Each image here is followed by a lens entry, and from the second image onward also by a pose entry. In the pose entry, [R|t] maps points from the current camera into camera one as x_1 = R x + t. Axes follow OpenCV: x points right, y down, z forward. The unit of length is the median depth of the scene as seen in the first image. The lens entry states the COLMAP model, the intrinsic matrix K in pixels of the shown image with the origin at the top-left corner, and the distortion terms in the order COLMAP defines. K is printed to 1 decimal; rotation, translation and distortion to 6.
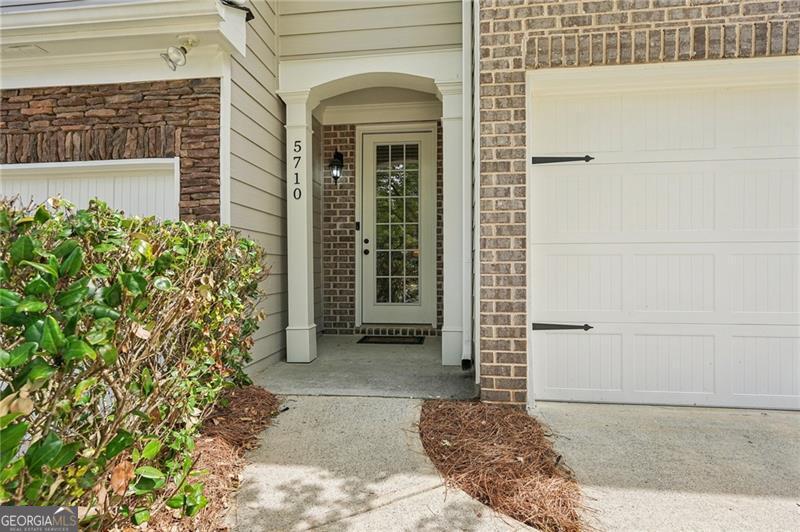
lens RADIAL K [[425.1, 0, 406.0], [0, 425.1, 267.6], [0, 0, 1]] dist [-0.000134, 0.002422]
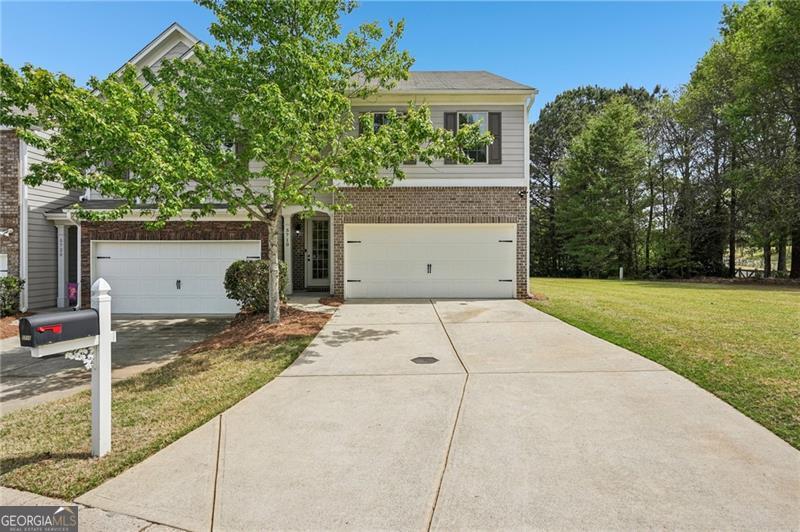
lens RADIAL K [[425.1, 0, 404.1], [0, 425.1, 261.3], [0, 0, 1]] dist [-0.000134, 0.002422]
pose [[0.992702, -0.005410, 0.120474, 0.252923], [0.005153, 0.999984, 0.002448, -0.044681], [-0.120485, -0.001809, 0.992713, -2.439880]]
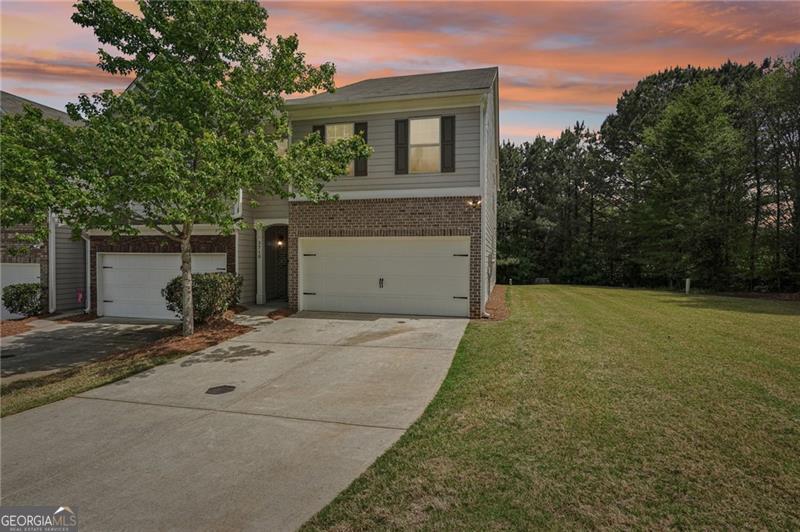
lens RADIAL K [[425.1, 0, 403.1], [0, 425.1, 266.6], [0, 0, 1]] dist [-0.000134, 0.002422]
pose [[0.993739, 0.005571, -0.111584, 1.310137], [-0.004220, 0.999915, 0.012338, -0.138182], [0.111643, -0.011790, 0.993678, -2.340293]]
